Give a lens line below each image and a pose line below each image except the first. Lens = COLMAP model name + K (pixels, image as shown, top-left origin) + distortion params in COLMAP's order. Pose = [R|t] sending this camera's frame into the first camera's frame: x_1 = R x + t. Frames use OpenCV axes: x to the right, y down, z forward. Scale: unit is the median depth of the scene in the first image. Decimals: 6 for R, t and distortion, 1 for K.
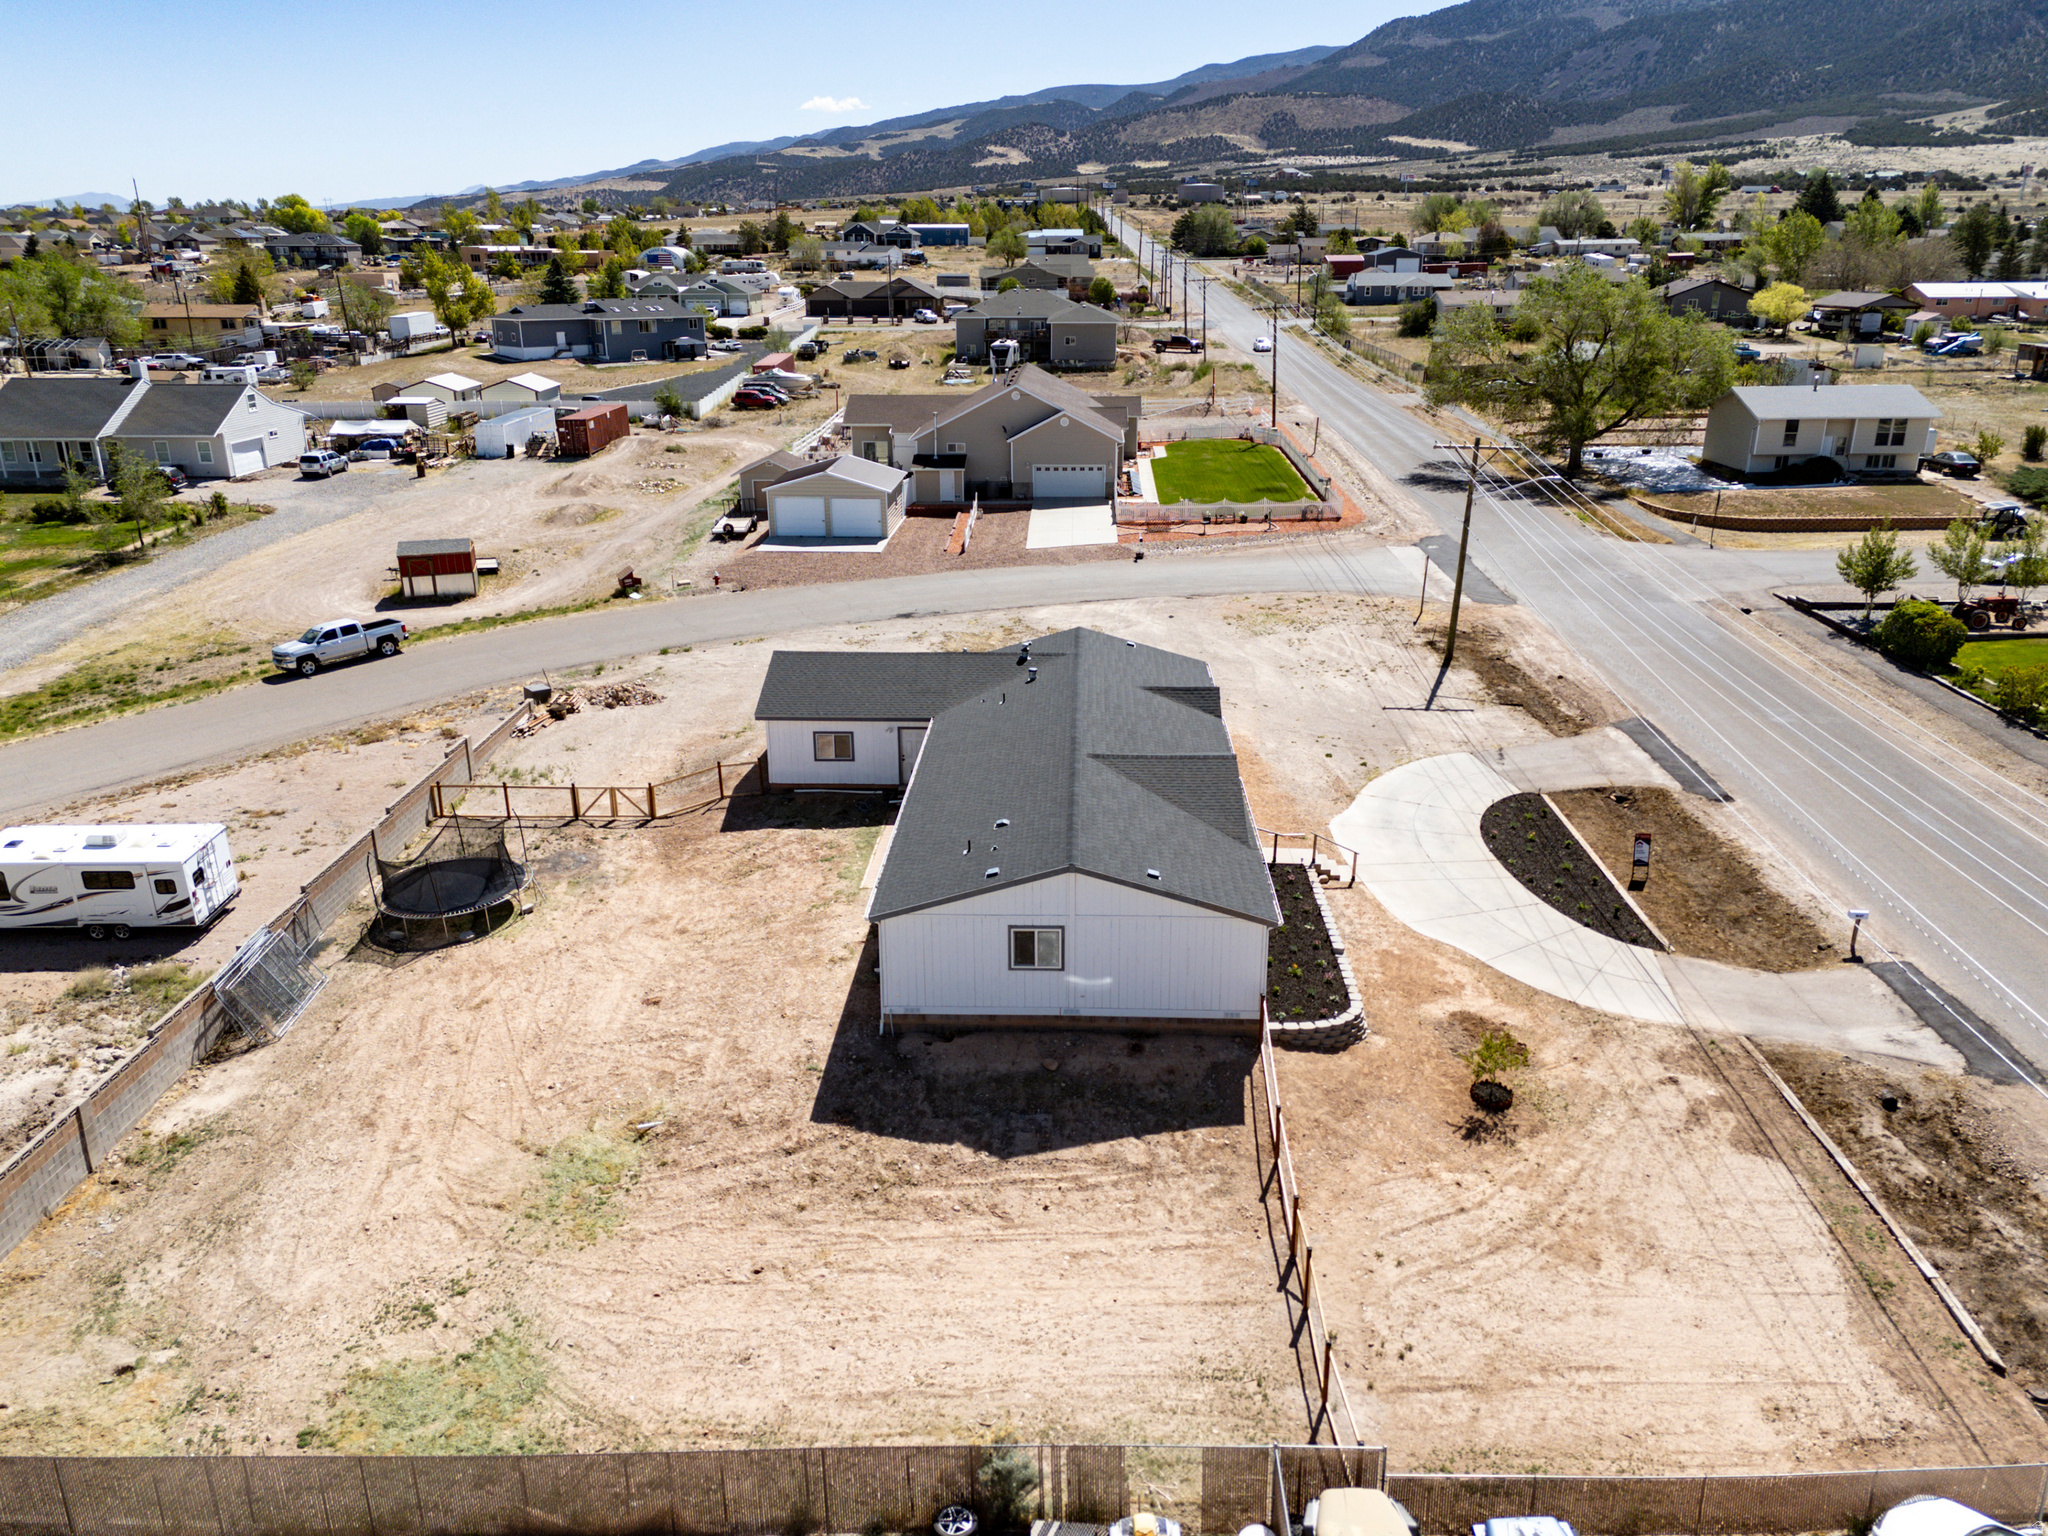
lens RADIAL K [[1499.8, 0, 1032.3], [0, 1499.8, 770.1], [0, 0, 1]] dist [0.081209, -0.076565]
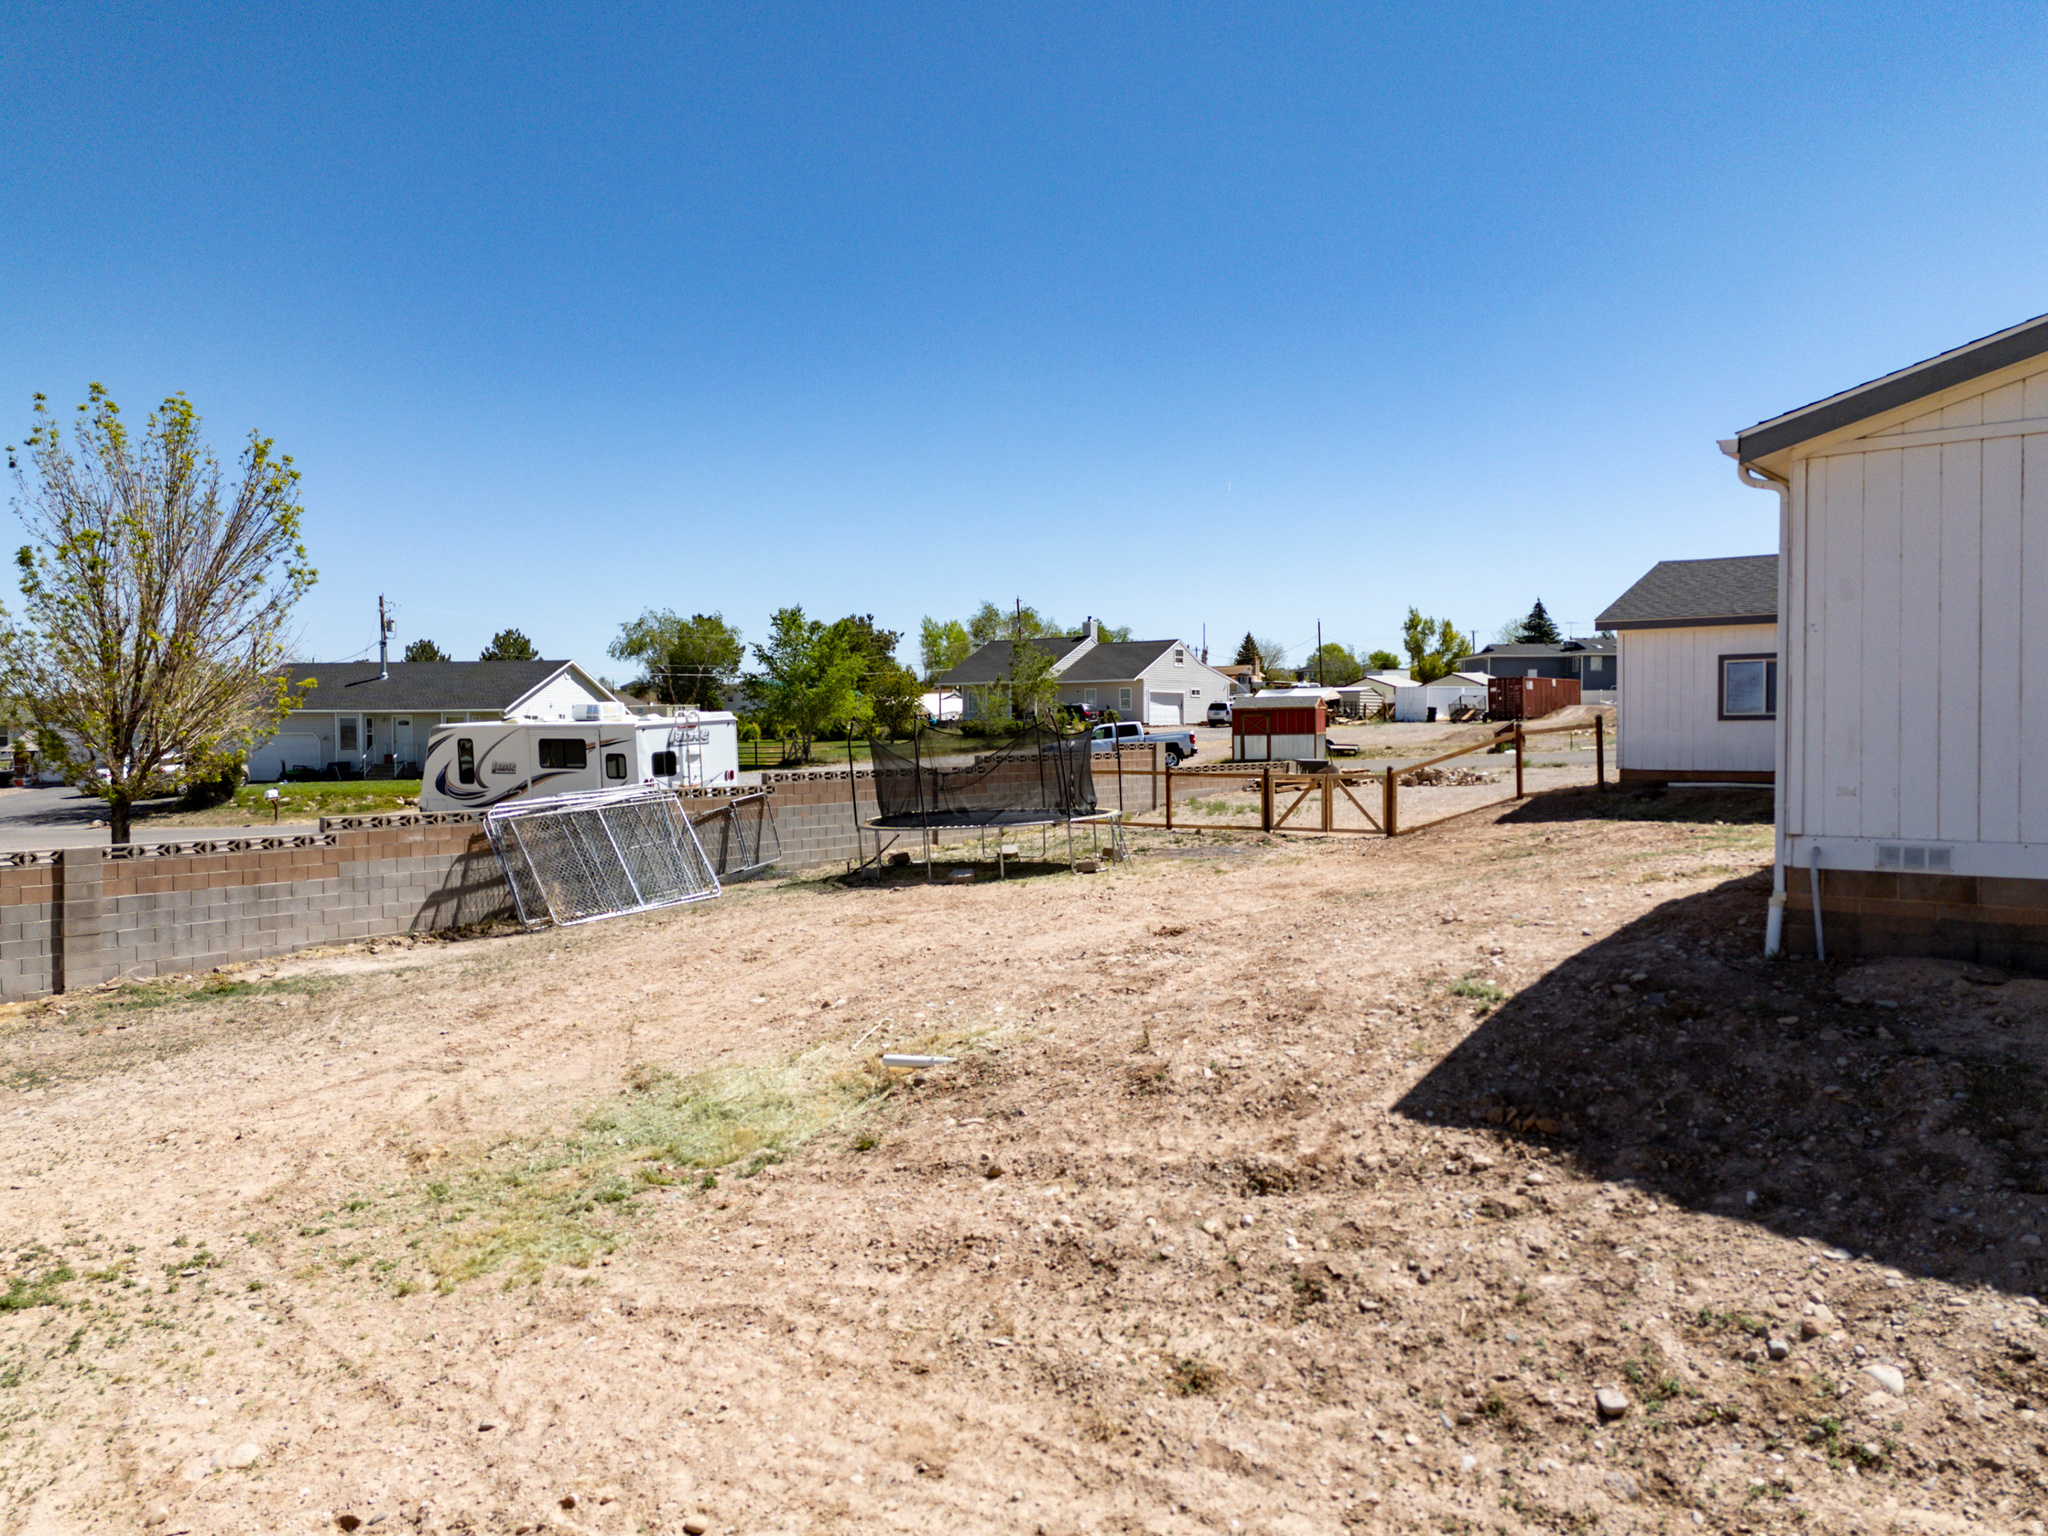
lens RADIAL K [[1499.8, 0, 1032.3], [0, 1499.8, 770.1], [0, 0, 1]] dist [0.081209, -0.076565]
pose [[0.805452, 0.016466, -0.592432, -0.034273], [-0.193528, 0.952125, -0.236652, 0.167576], [0.560173, 0.305264, 0.770078, 0.513889]]
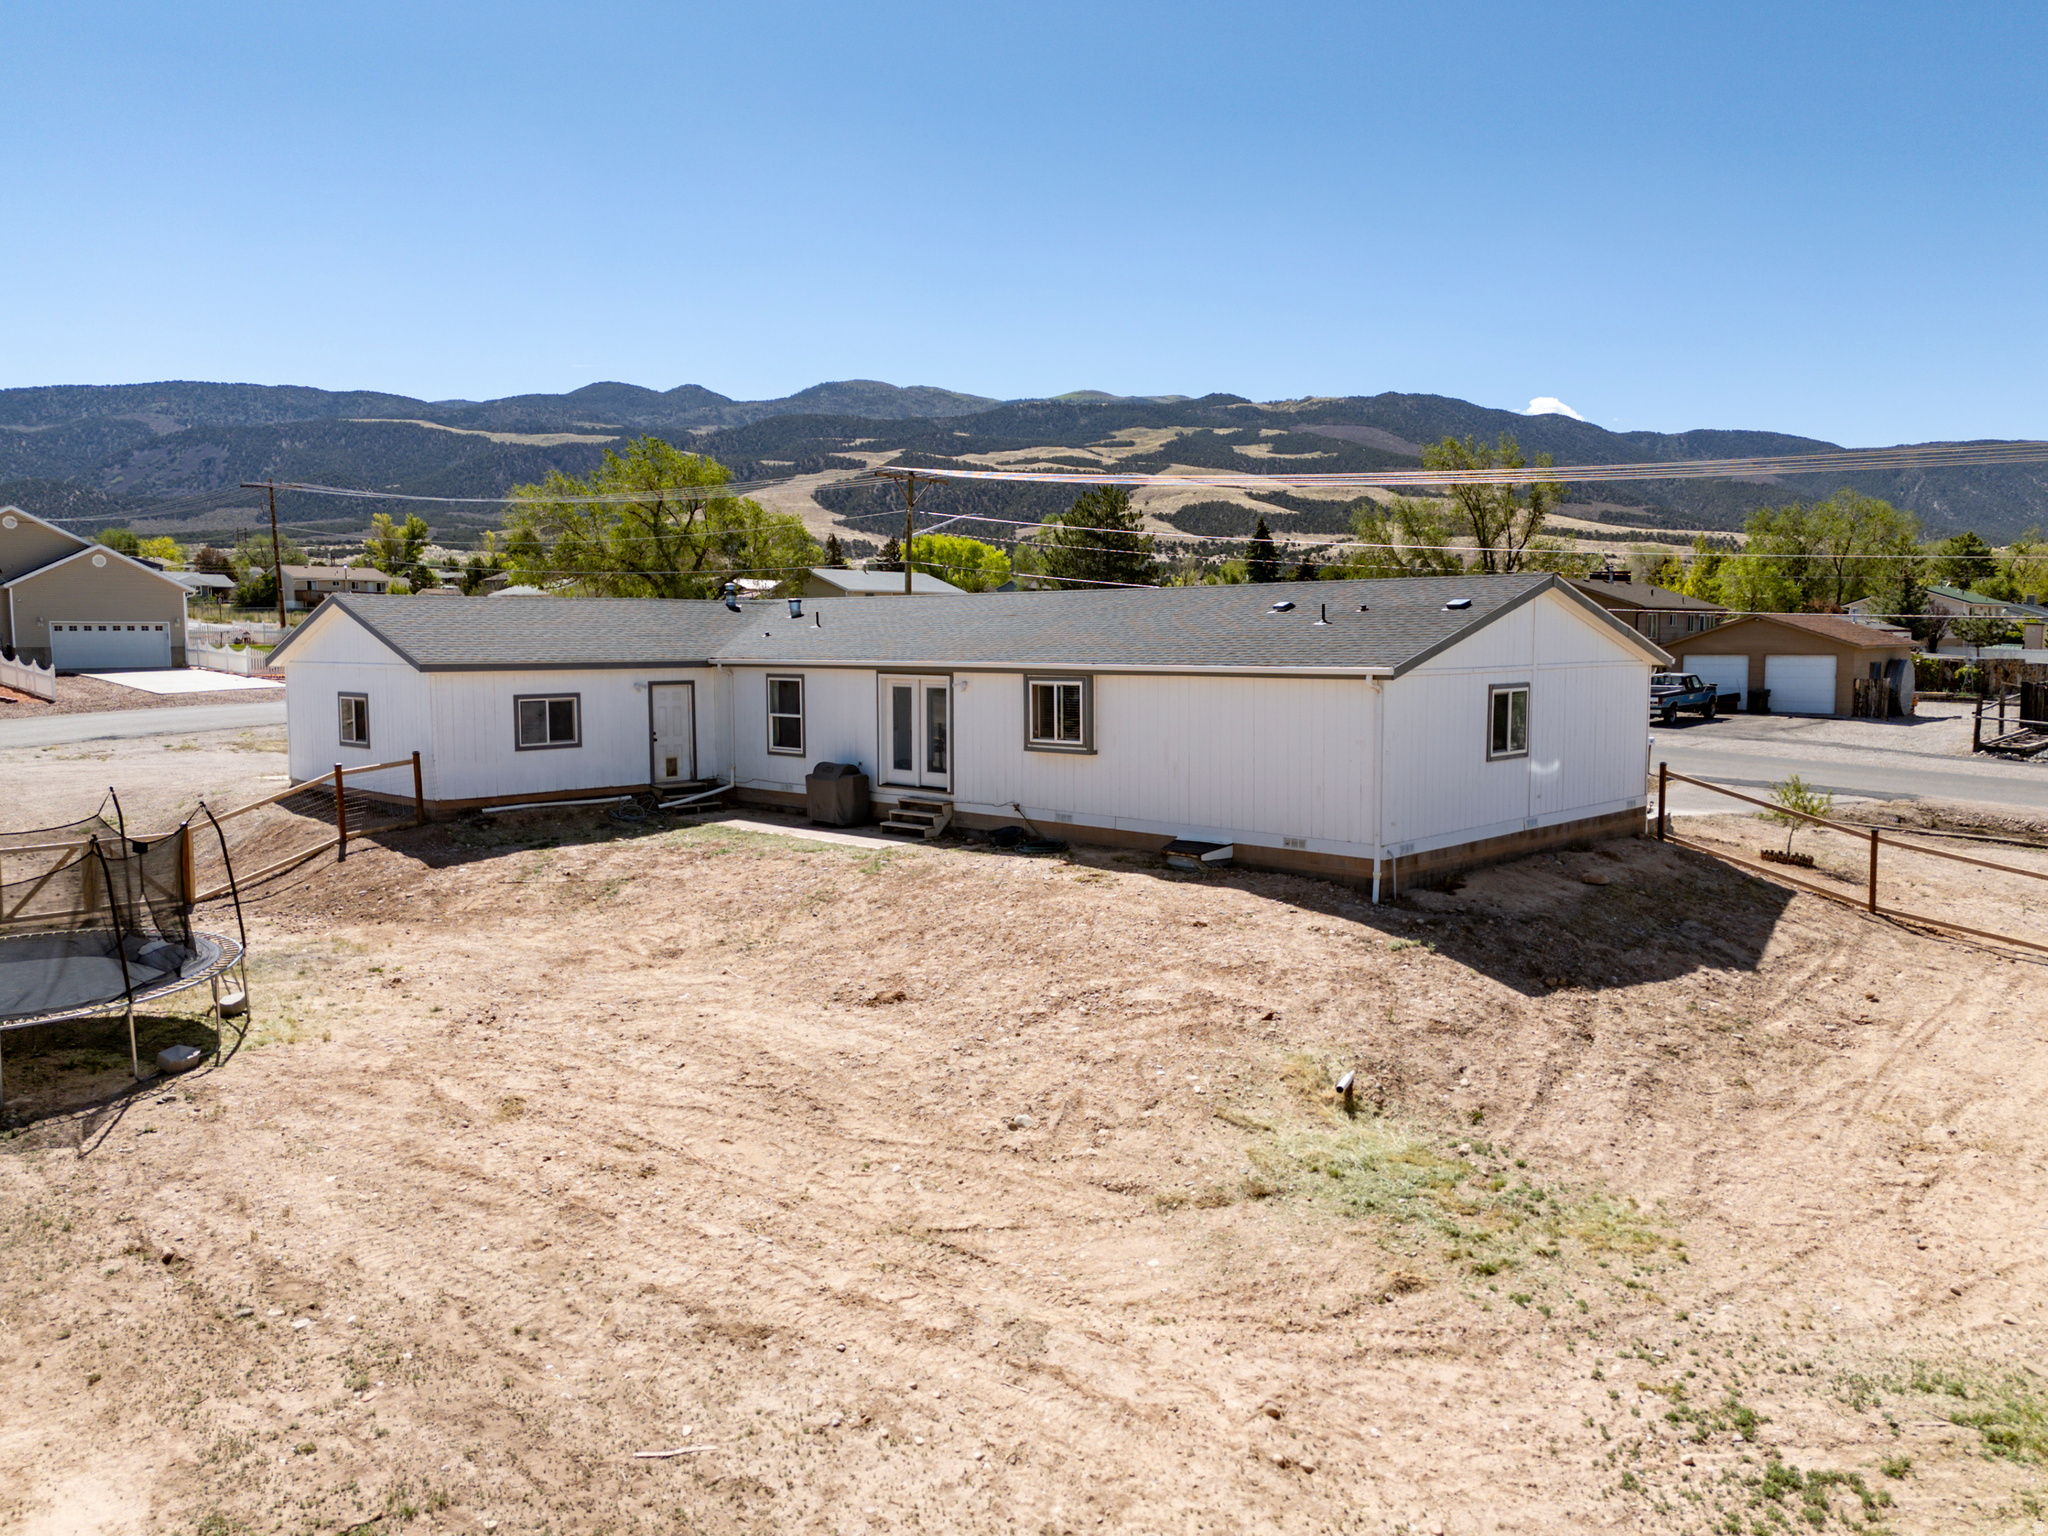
lens RADIAL K [[1499.8, 0, 1032.3], [0, 1499.8, 770.1], [0, 0, 1]] dist [0.081209, -0.076565]
pose [[0.660724, -0.063255, 0.747959, -0.440670], [0.247223, 0.959186, -0.137271, 0.125433], [-0.708748, 0.275611, 0.649396, 0.509309]]
